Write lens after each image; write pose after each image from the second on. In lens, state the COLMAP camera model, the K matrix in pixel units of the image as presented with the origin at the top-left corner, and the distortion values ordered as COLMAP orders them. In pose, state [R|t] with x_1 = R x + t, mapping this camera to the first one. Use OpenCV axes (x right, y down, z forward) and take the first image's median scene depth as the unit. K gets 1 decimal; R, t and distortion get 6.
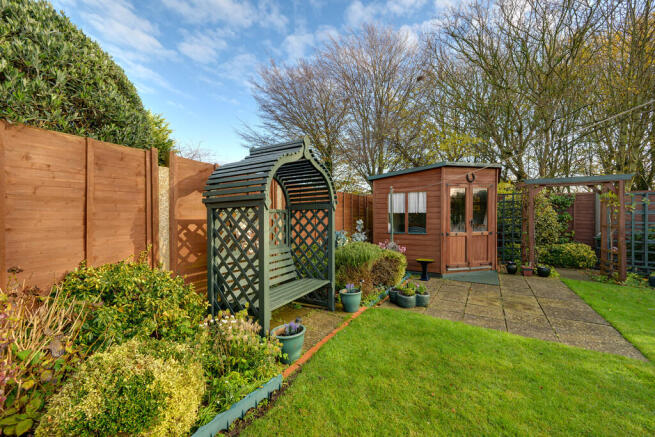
lens RADIAL K [[255.4, 0, 326.8], [0, 255.4, 215.8], [0, 0, 1]] dist [0.001019, 0.000066]
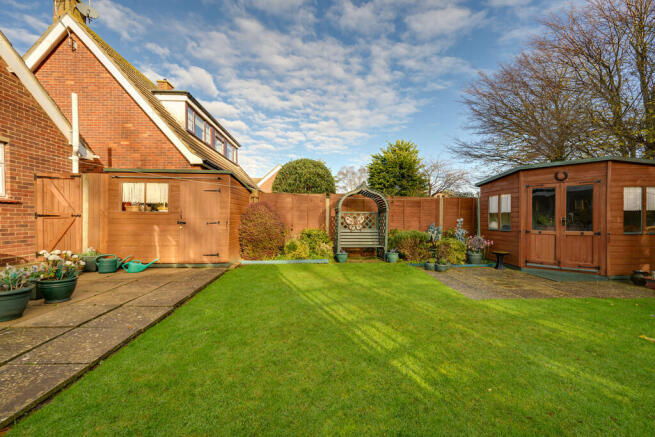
lens RADIAL K [[255.4, 0, 327.7], [0, 255.4, 218.5], [0, 0, 1]] dist [0.001019, 0.000066]
pose [[0.534076, 0.006944, -0.845408, 0.915039], [-0.004677, 0.999975, 0.005259, 0.014114], [0.845424, 0.001145, 0.534095, -0.294794]]
